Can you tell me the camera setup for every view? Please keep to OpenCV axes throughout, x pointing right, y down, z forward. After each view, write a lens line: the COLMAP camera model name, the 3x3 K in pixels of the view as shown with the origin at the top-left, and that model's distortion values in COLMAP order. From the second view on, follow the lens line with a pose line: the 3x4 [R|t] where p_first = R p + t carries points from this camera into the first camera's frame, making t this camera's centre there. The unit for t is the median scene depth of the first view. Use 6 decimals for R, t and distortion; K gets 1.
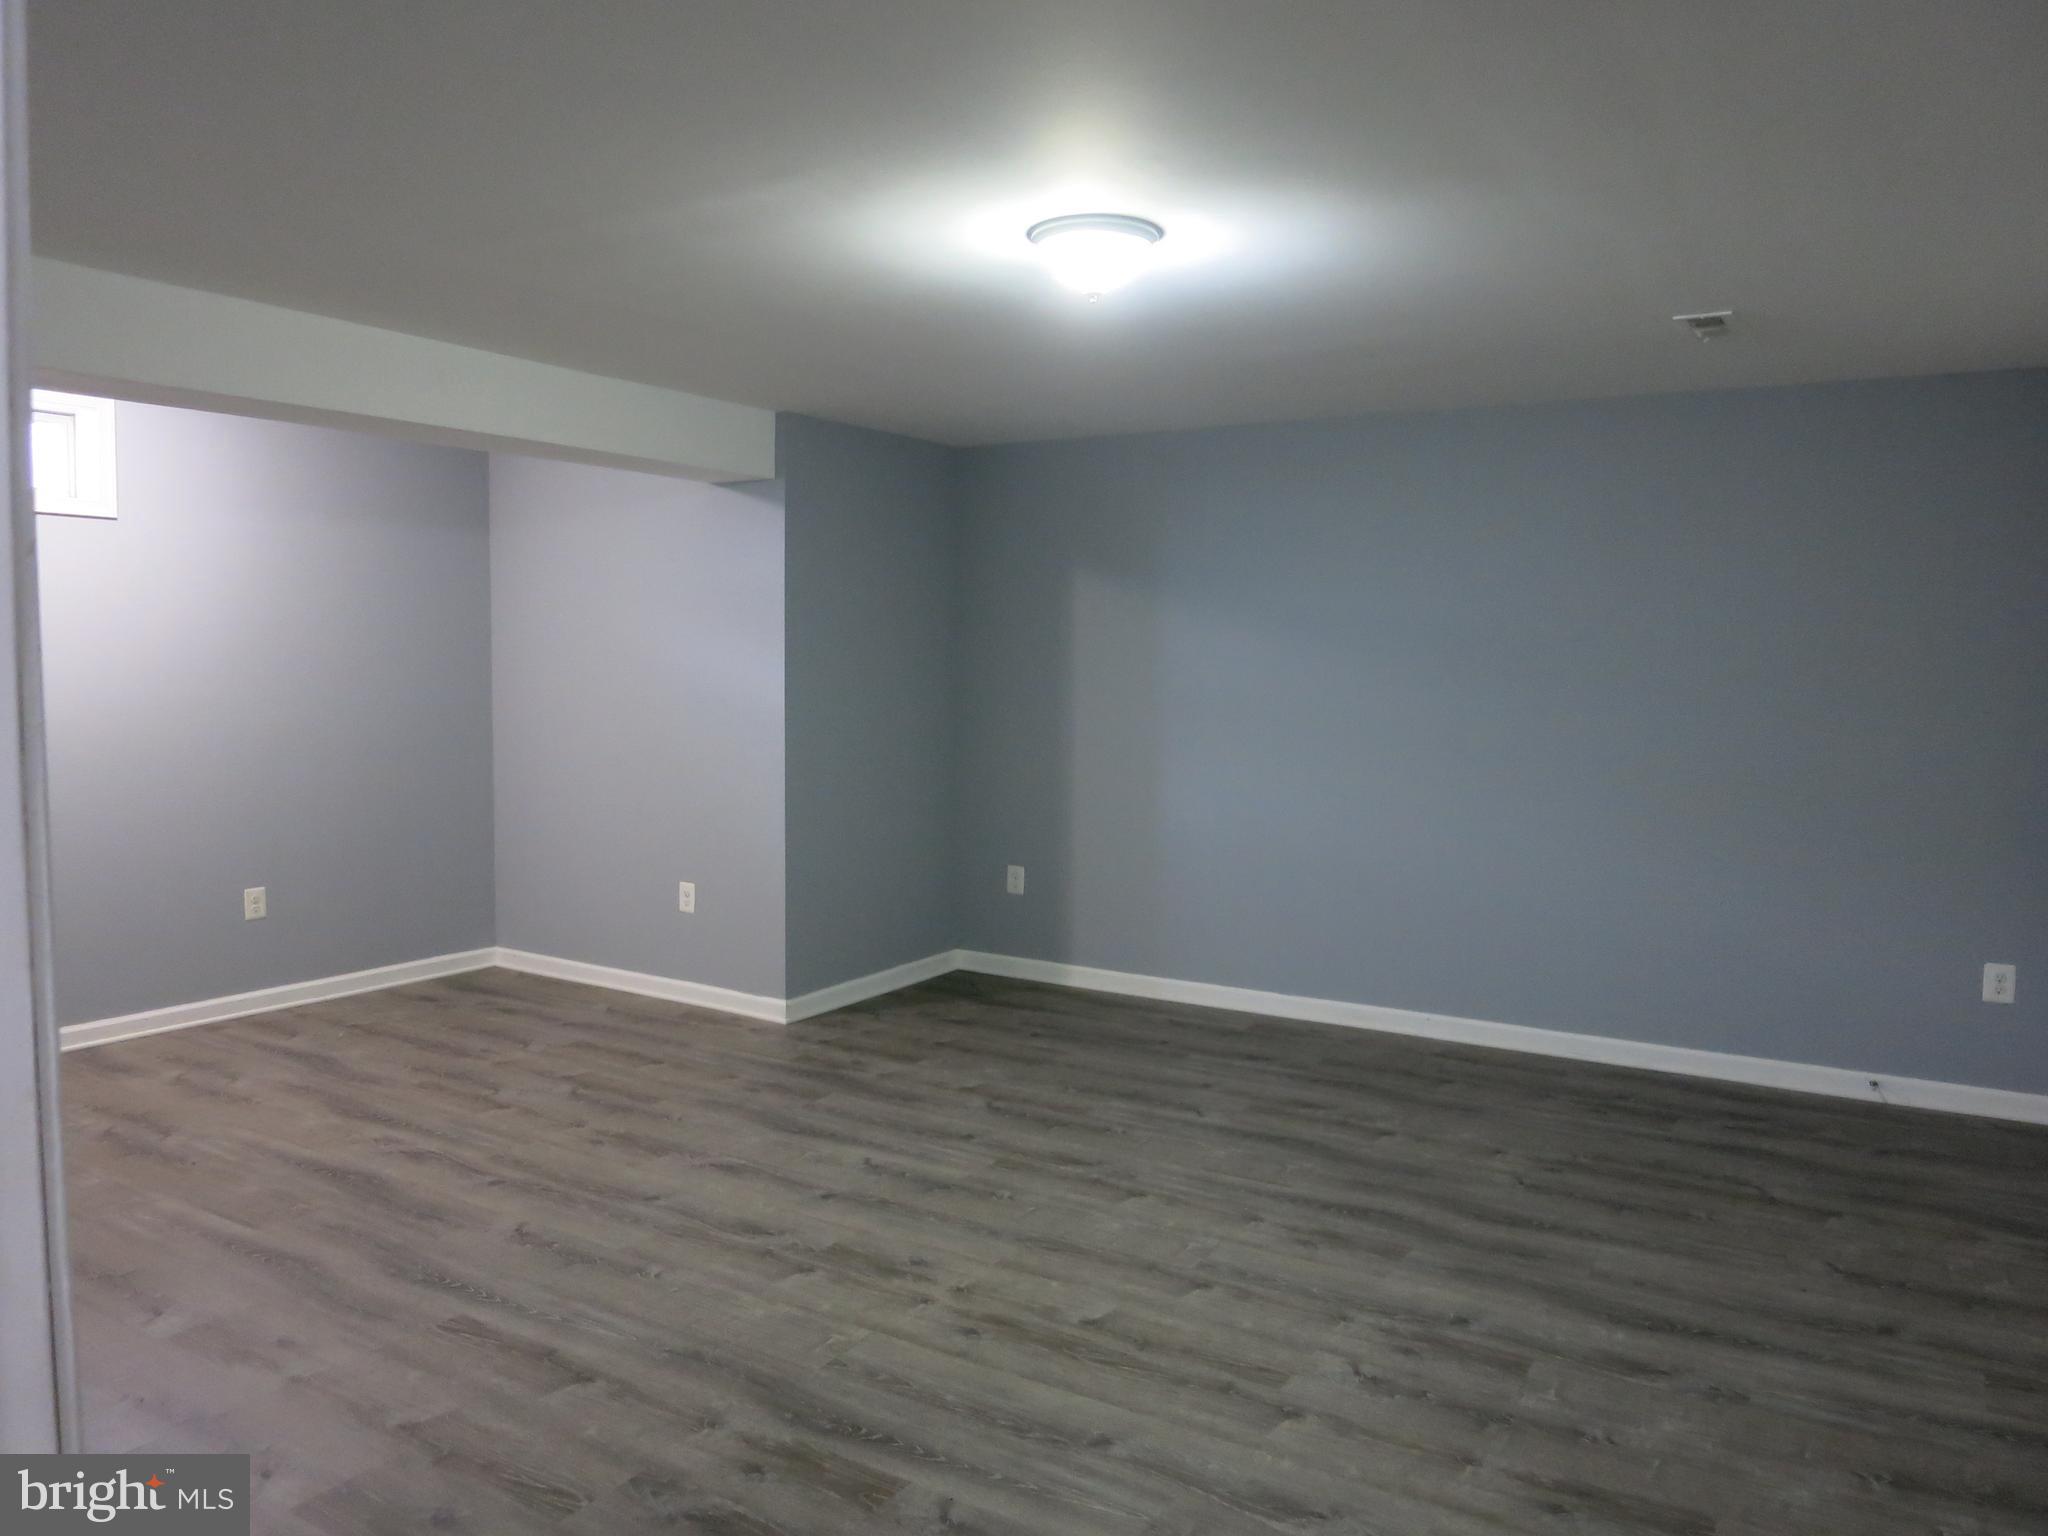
lens RADIAL K [[1482.1, 0, 1019.7], [0, 1482.1, 766.2], [0, 0, 1]] dist [-0.030546, -0.010282]
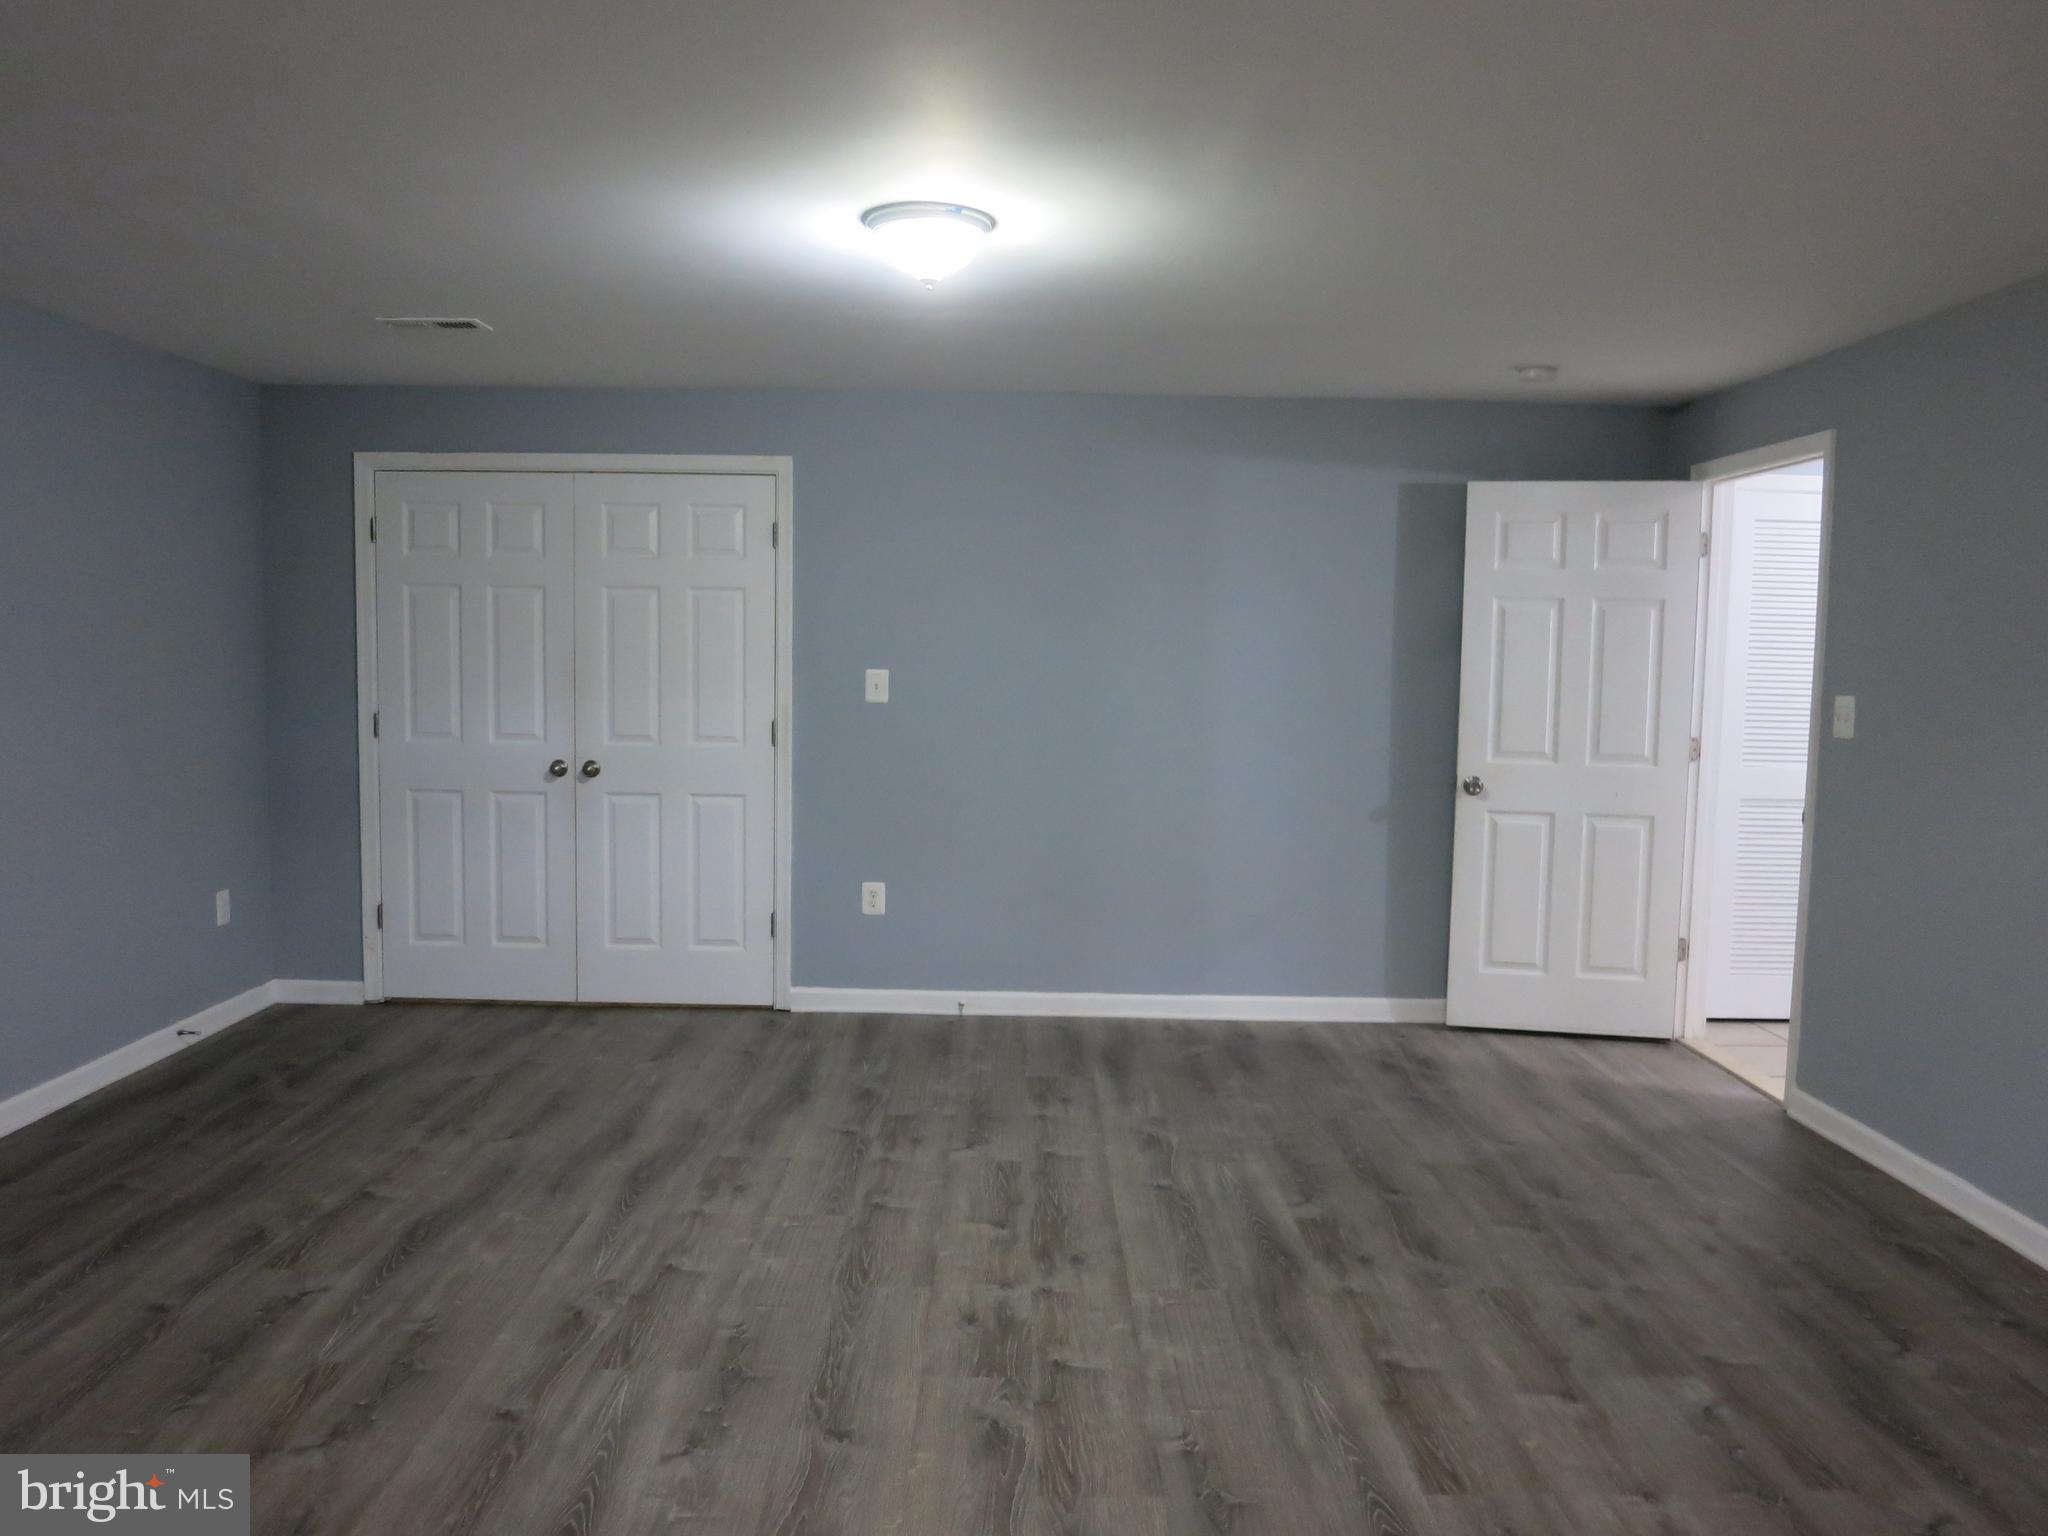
lens RADIAL K [[1482.1, 0, 1023.7], [0, 1482.1, 760.5], [0, 0, 1]] dist [-0.030546, -0.010282]
pose [[-0.537761, -0.084192, 0.838883, -0.639198], [0.040449, 0.991279, 0.125417, -0.085402], [-0.842126, 0.101376, -0.529666, 1.122284]]
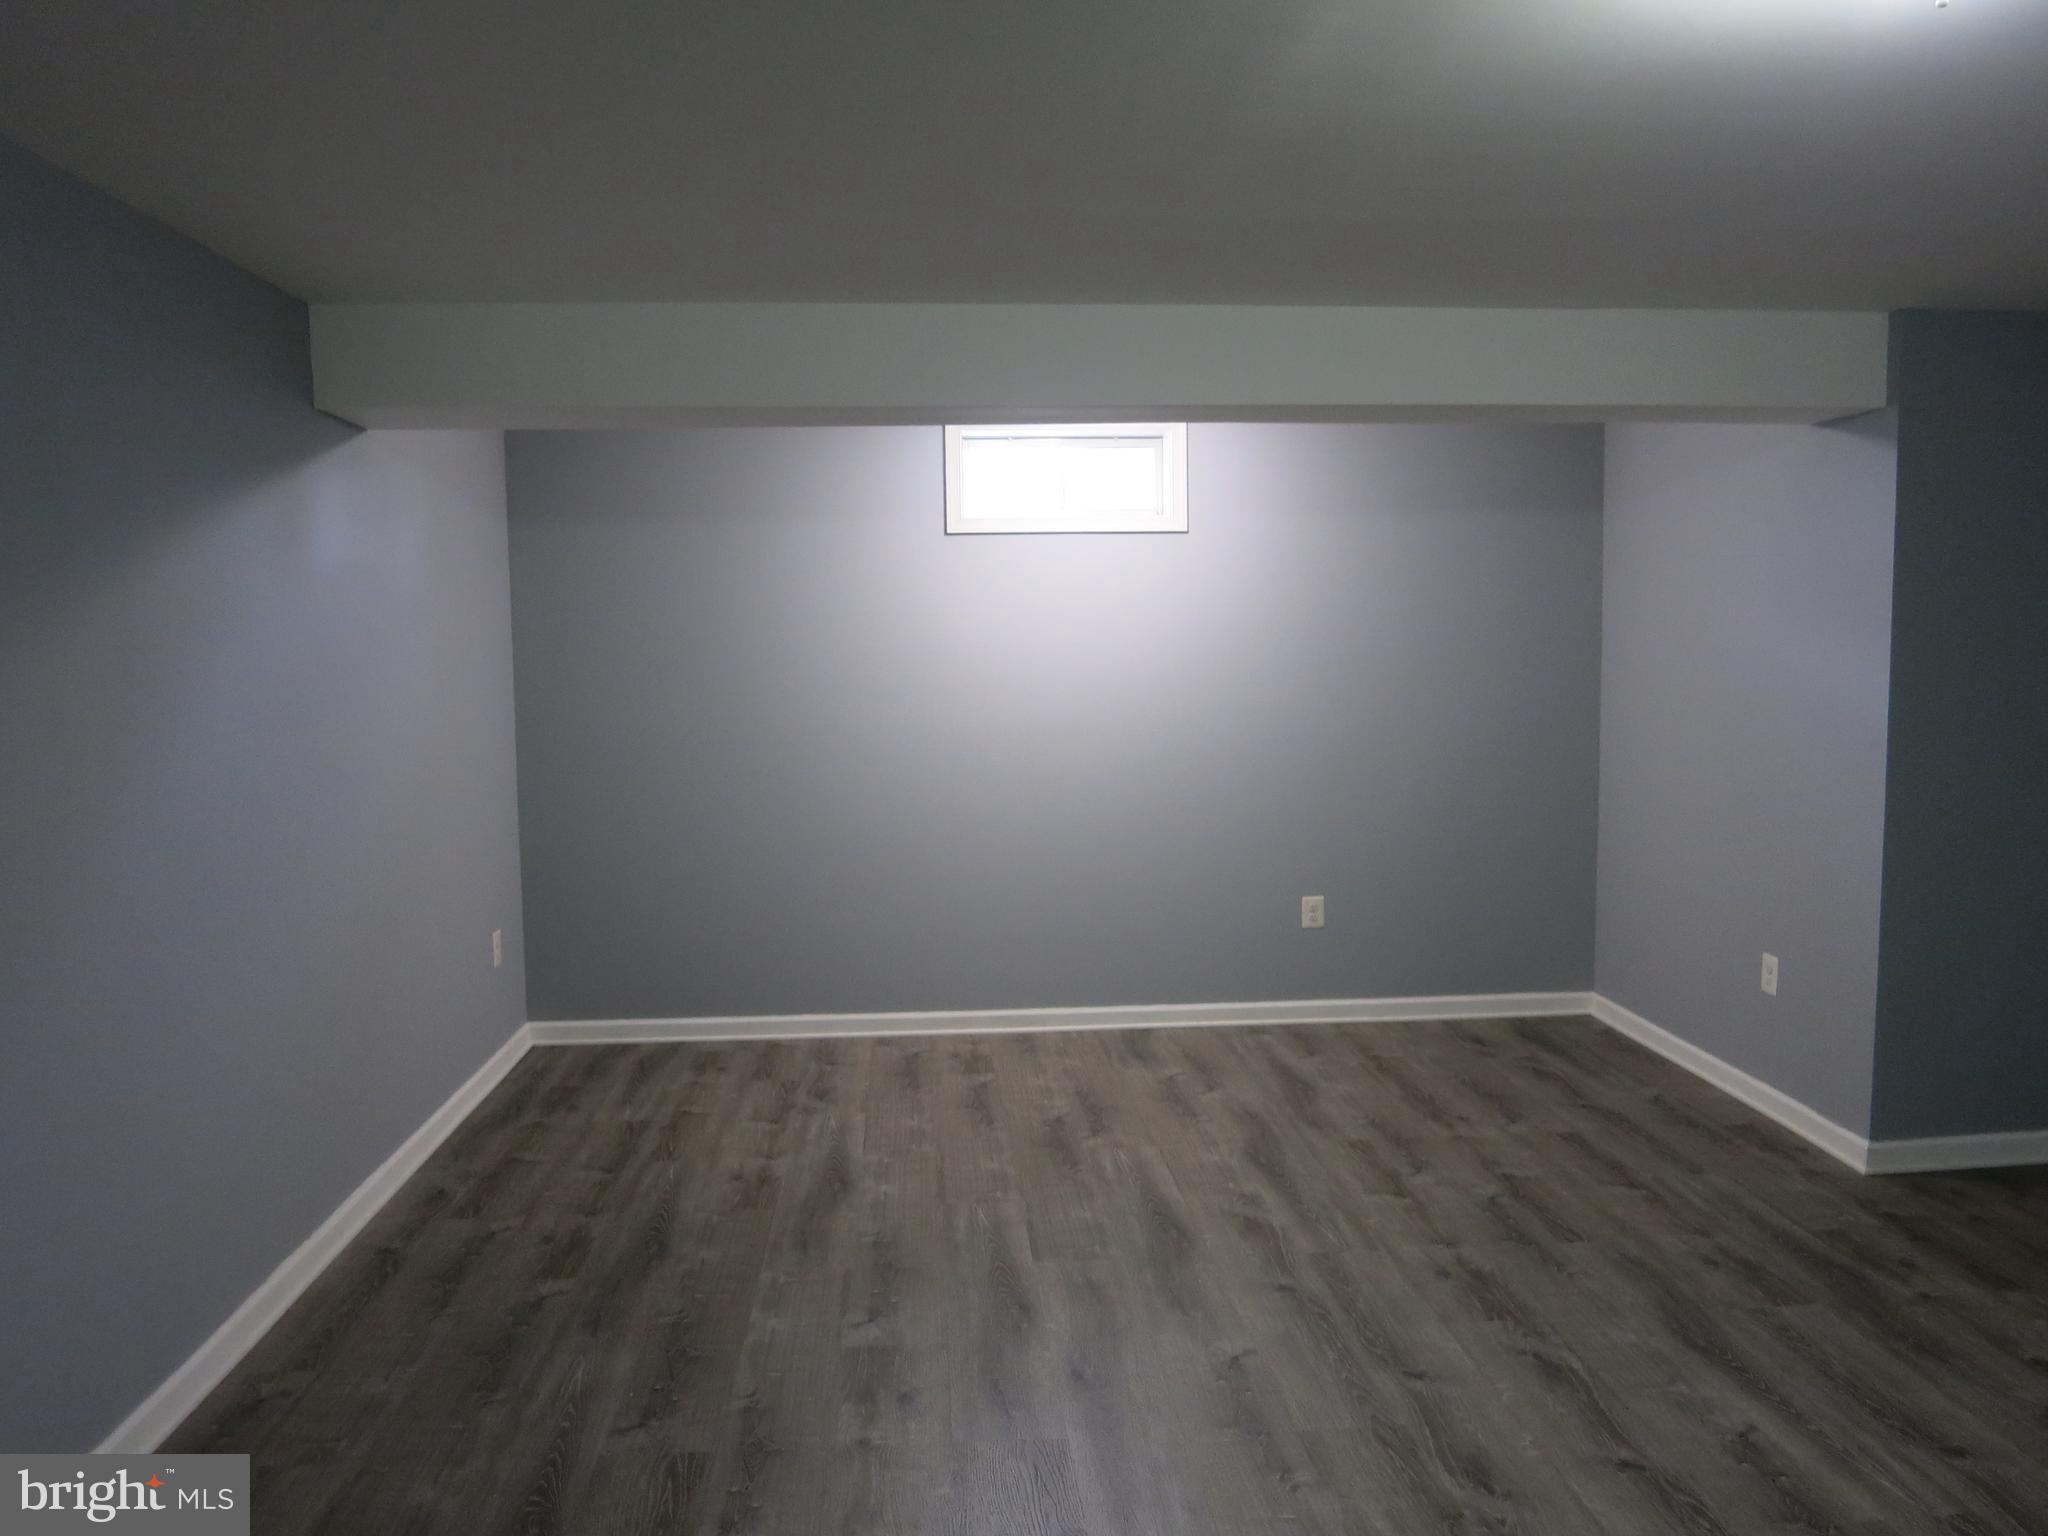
lens RADIAL K [[1482.1, 0, 1022.3], [0, 1482.1, 770.1], [0, 0, 1]] dist [-0.030546, -0.010282]
pose [[0.594936, 0.052699, -0.802044, 0.203601], [-0.041076, 0.998538, 0.035141, -0.037466], [0.802723, 0.012038, 0.596231, 0.330024]]
